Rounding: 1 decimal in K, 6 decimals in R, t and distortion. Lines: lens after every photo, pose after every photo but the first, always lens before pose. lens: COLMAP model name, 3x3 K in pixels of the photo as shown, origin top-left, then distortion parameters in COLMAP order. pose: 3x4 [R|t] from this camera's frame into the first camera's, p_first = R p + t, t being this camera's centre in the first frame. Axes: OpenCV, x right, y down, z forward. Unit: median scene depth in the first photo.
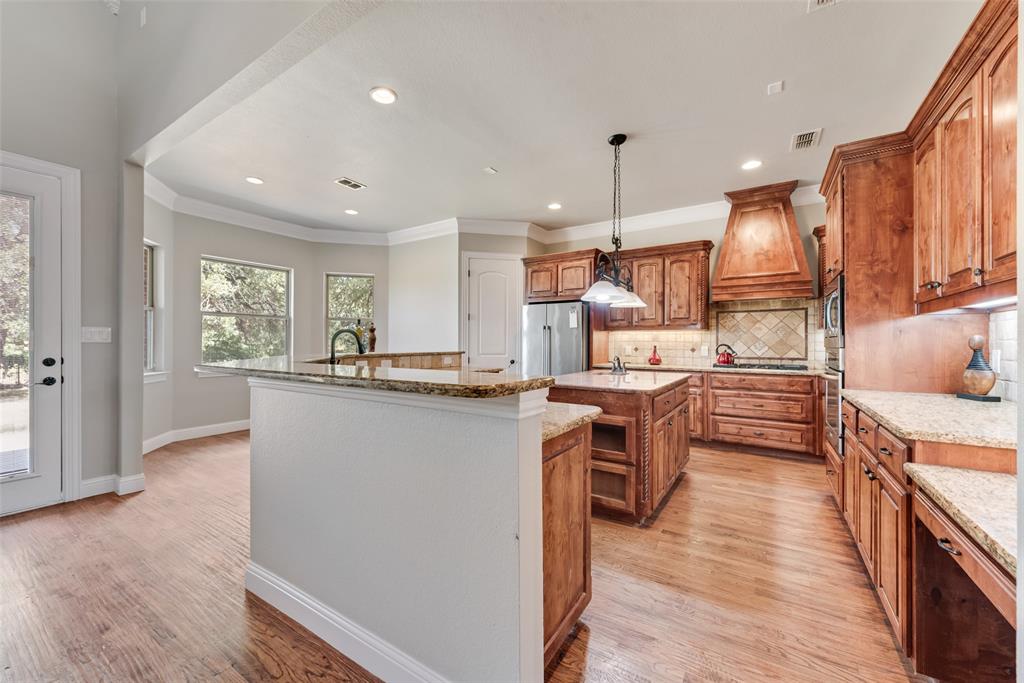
lens RADIAL K [[398.7, 0, 510.1], [0, 398.7, 343.2], [0, 0, 1]] dist [0.011867, -0.004406]
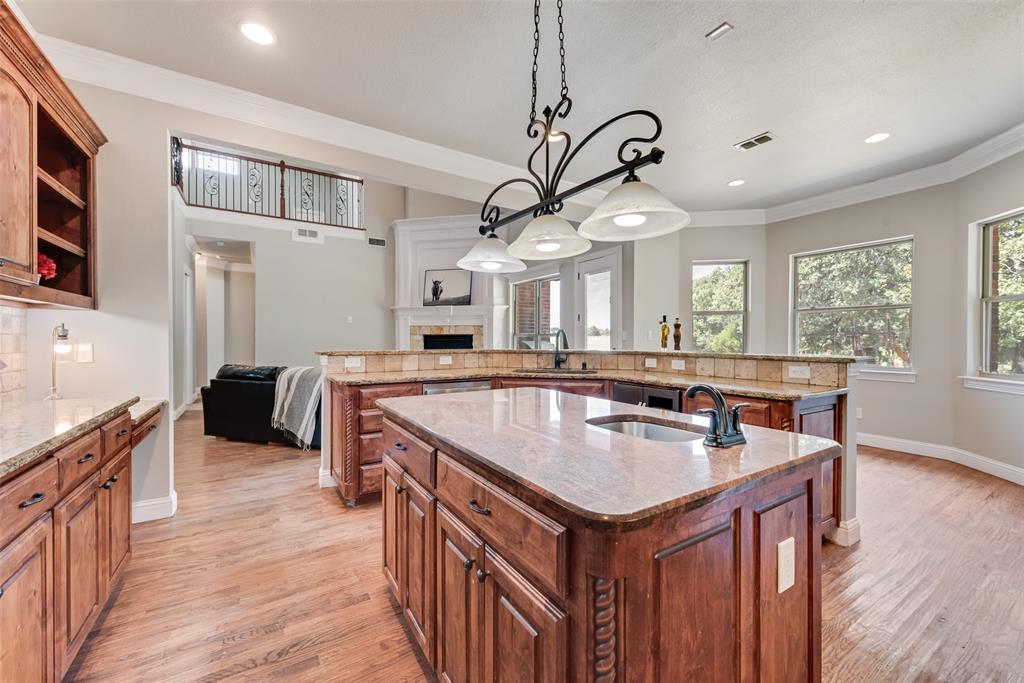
lens RADIAL K [[398.7, 0, 510.1], [0, 398.7, 343.2], [0, 0, 1]] dist [0.011867, -0.004406]
pose [[-0.419336, 0.006962, -0.907805, 0.518743], [-0.001822, 0.999962, 0.008510, -0.000476], [0.907829, 0.005222, -0.419307, 0.854601]]
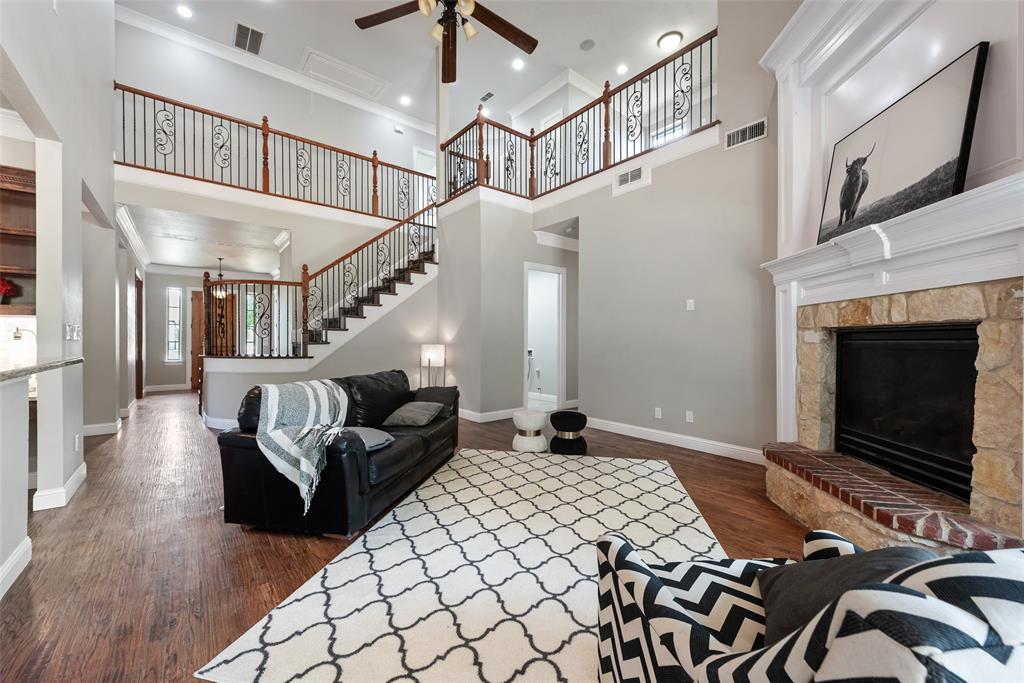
lens RADIAL K [[398.7, 0, 510.1], [0, 398.7, 343.2], [0, 0, 1]] dist [0.011867, -0.004406]
pose [[-0.949355, -0.004886, 0.314167, -0.674826], [-0.002392, 0.999963, 0.008323, -0.002608], [-0.314196, 0.007150, -0.949331, 0.514918]]
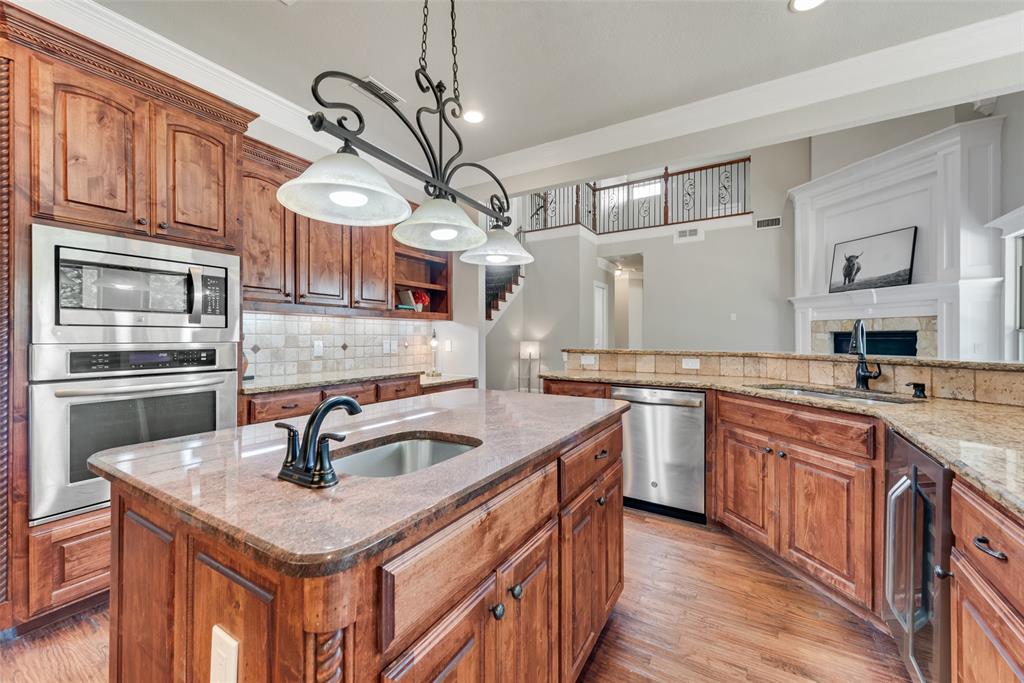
lens RADIAL K [[398.7, 0, 510.1], [0, 398.7, 343.2], [0, 0, 1]] dist [0.011867, -0.004406]
pose [[-0.999581, -0.002093, -0.028859, 0.151048], [-0.002436, 0.999927, 0.011865, 0.000721], [0.028833, 0.011930, -0.999513, 1.048211]]
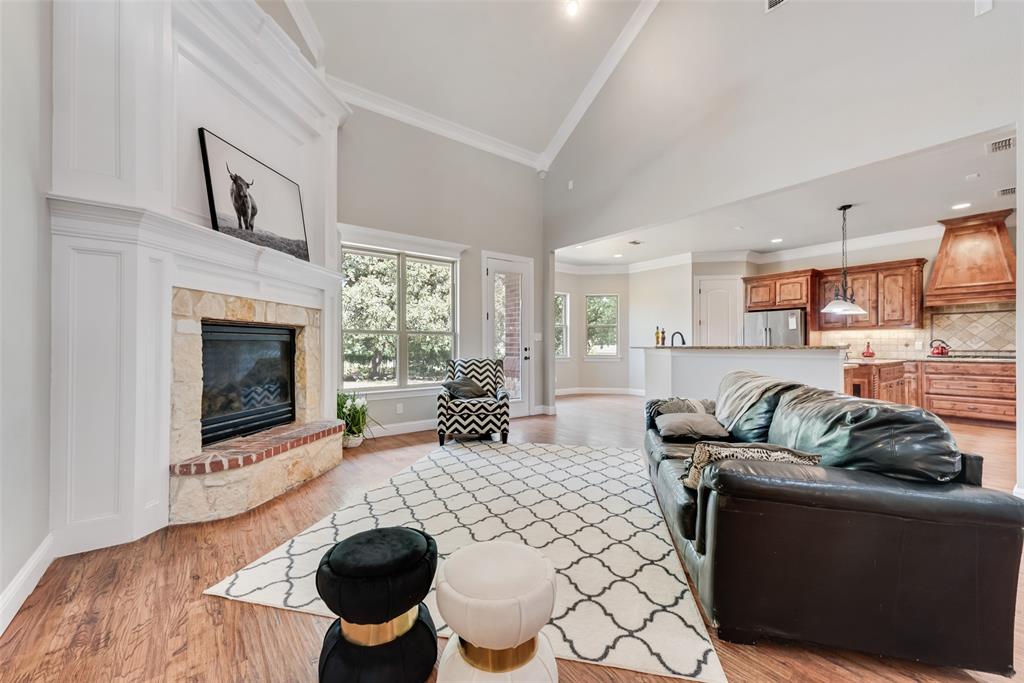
lens RADIAL K [[398.7, 0, 510.1], [0, 398.7, 343.2], [0, 0, 1]] dist [0.011867, -0.004406]
pose [[0.941134, -0.004887, -0.337999, -0.317050], [0.002458, 0.999968, -0.007615, 0.019976], [0.338026, 0.006336, 0.941116, -0.667626]]
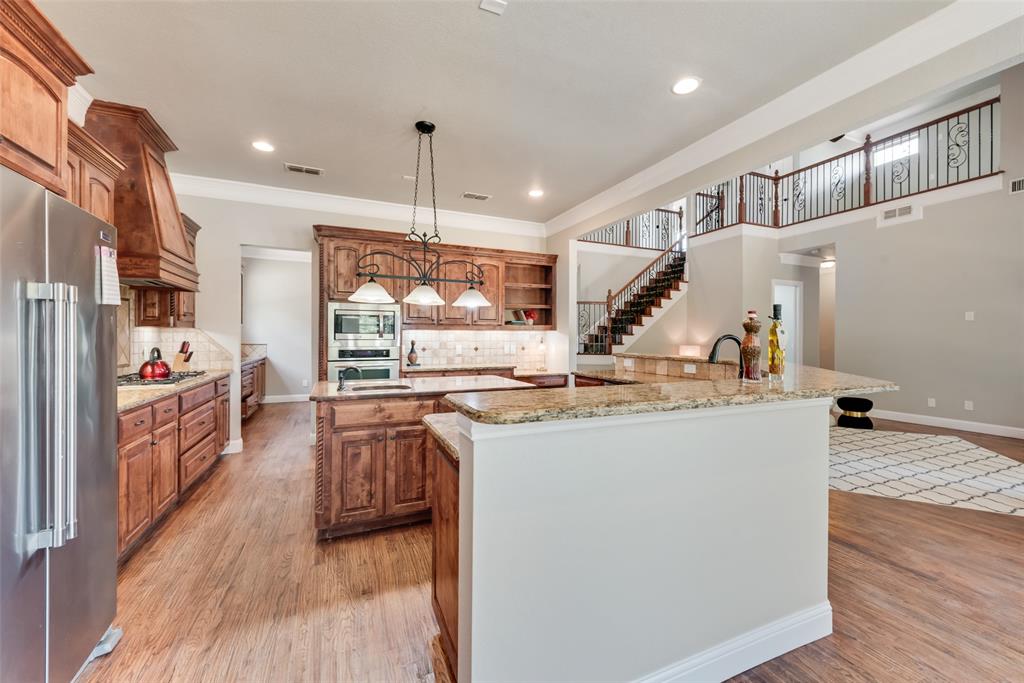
lens RADIAL K [[398.7, 0, 510.1], [0, 398.7, 343.2], [0, 0, 1]] dist [0.011867, -0.004406]
pose [[-0.834540, -0.010310, 0.550851, -0.304489], [-0.004454, 0.999918, 0.011967, -0.014851], [-0.550929, 0.007534, -0.834518, 1.229129]]
